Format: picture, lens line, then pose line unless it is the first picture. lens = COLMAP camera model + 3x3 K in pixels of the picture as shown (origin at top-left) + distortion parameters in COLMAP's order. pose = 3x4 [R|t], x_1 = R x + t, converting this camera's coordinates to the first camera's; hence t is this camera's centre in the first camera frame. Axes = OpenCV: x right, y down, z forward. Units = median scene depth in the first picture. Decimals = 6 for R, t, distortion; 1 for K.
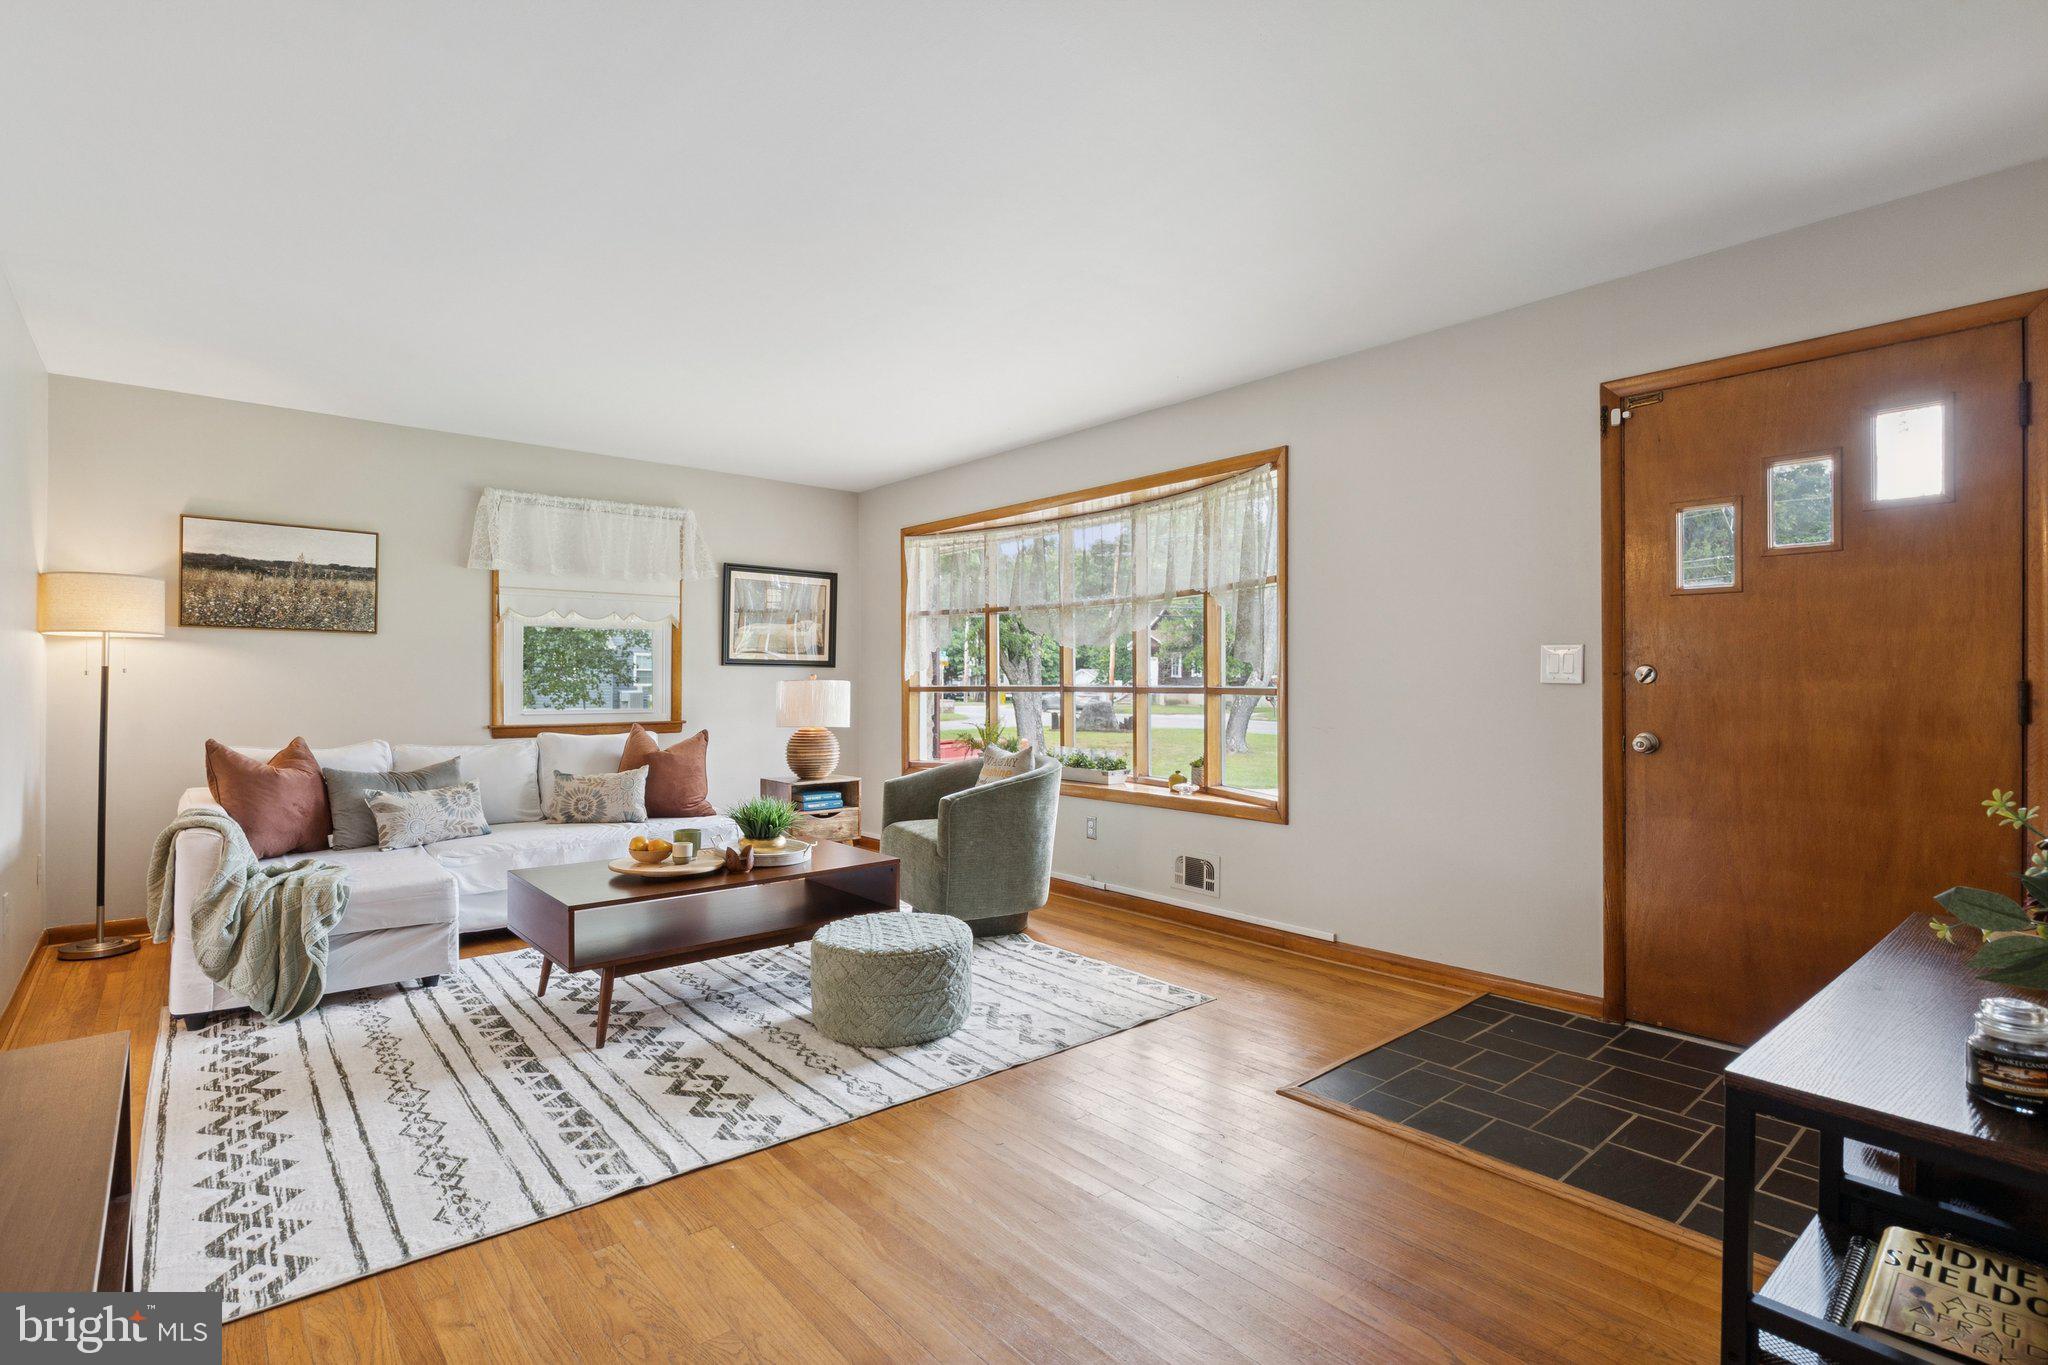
lens RADIAL K [[984.1, 0, 1013.7], [0, 984.1, 679.3], [0, 0, 1]] dist [-0.007125, 0.002535]
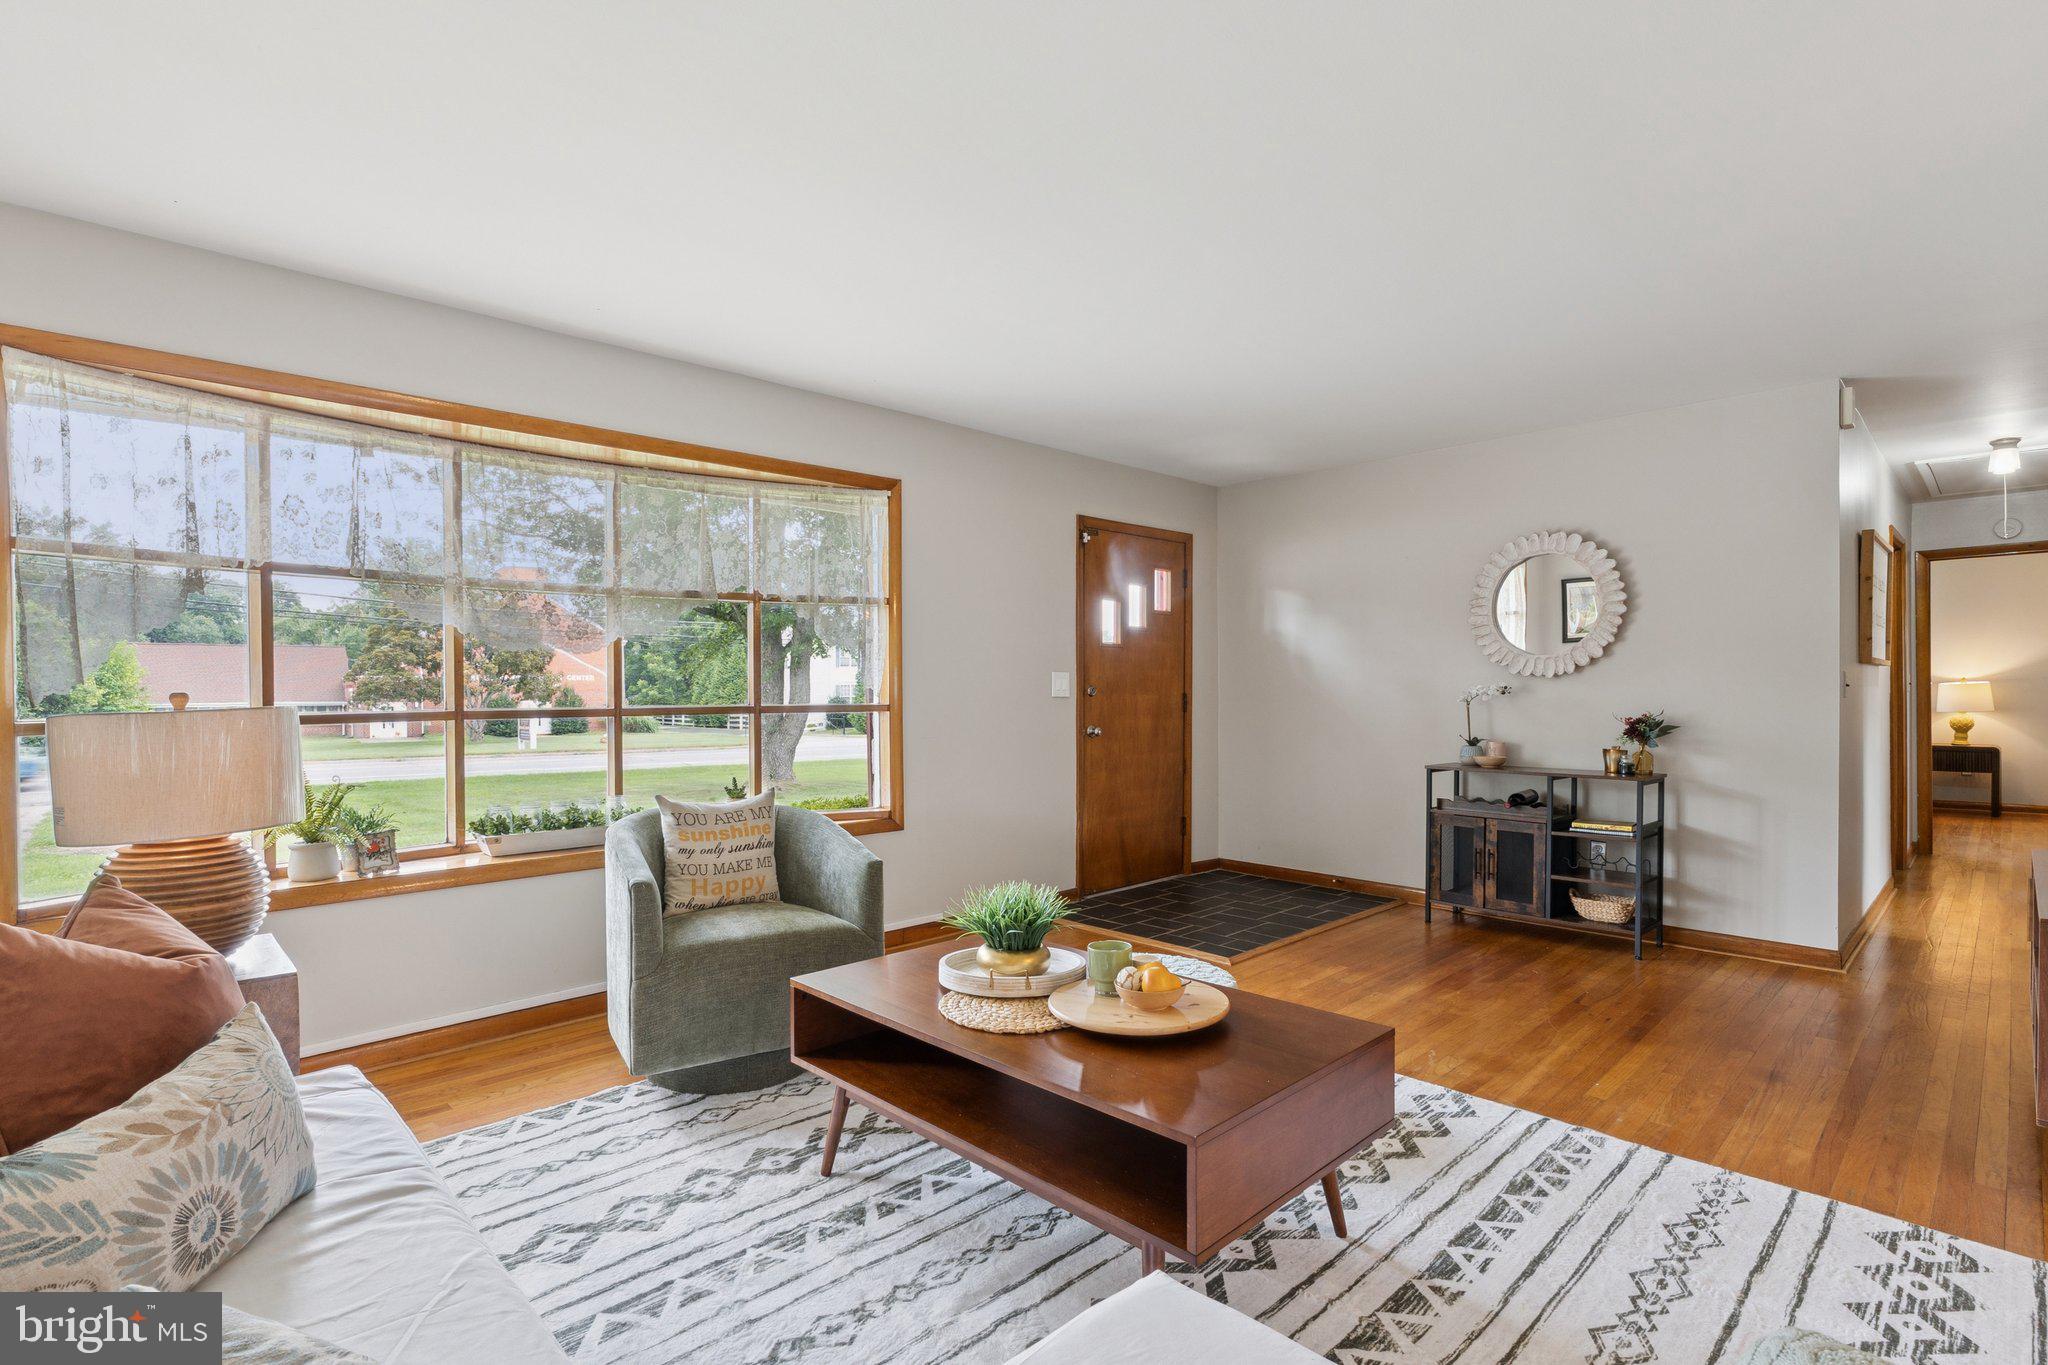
lens RADIAL K [[964.3, 0, 1027.9], [0, 964.3, 713.9], [0, 0, 1]] dist [-0.011141, 0.001790]
pose [[-0.065936, -0.024779, 0.997516, -1.109174], [0.005716, 0.999666, 0.025210, -0.009000], [-0.997808, 0.007364, -0.065772, 1.308397]]
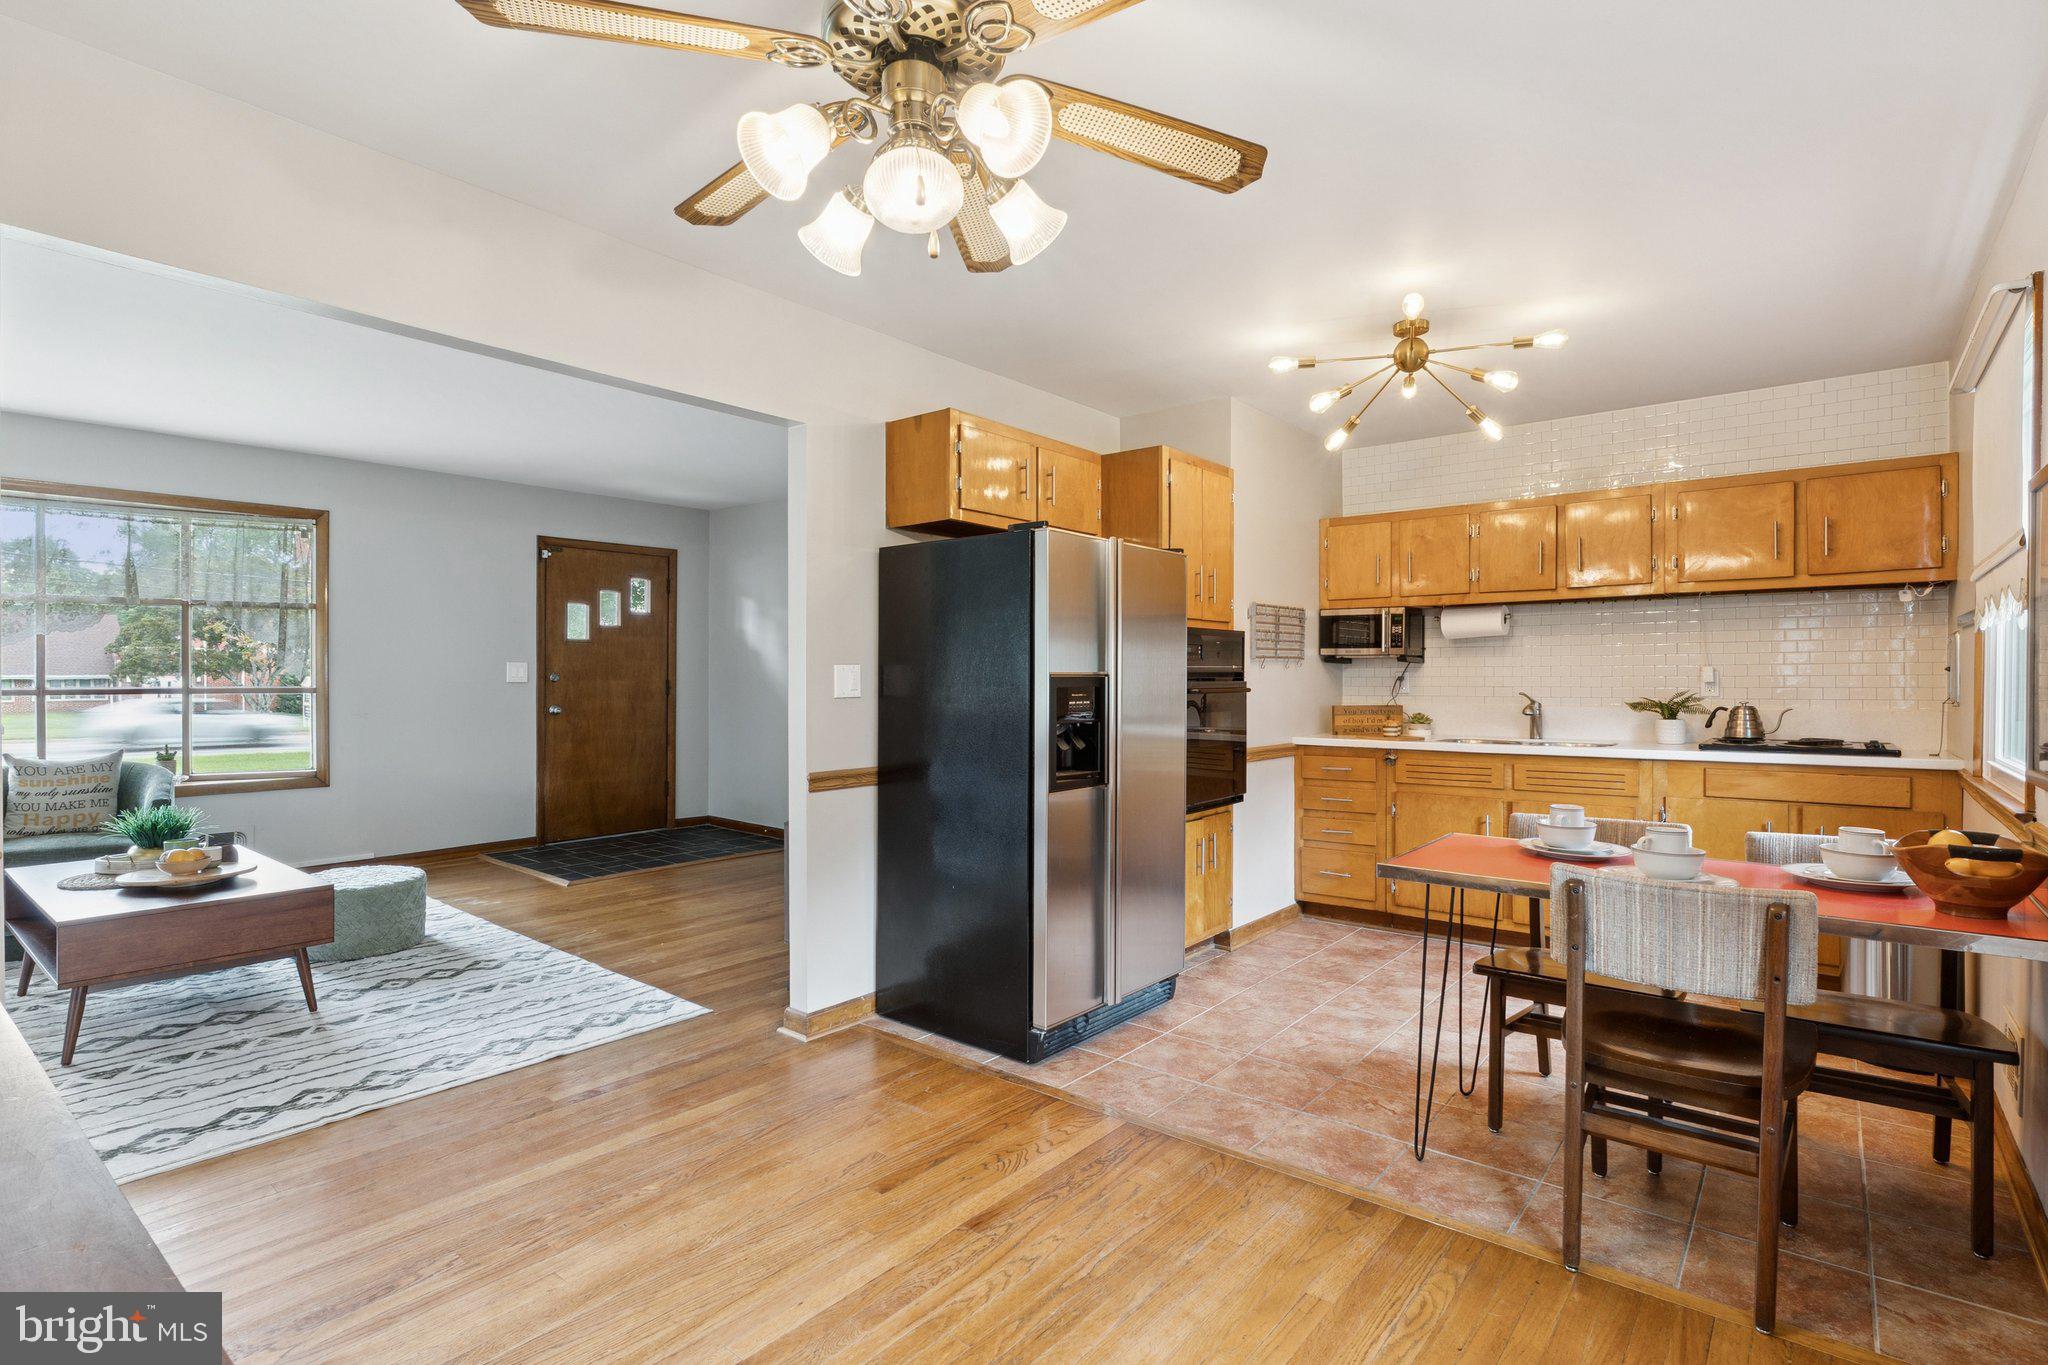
lens RADIAL K [[984.1, 0, 1032.8], [0, 984.1, 683.0], [0, 0, 1]] dist [-0.007125, 0.002535]
pose [[-0.186135, -0.014065, 0.982424, -1.764964], [-0.005270, 0.999897, 0.013317, -0.029606], [-0.982510, -0.002698, -0.186190, 0.402002]]
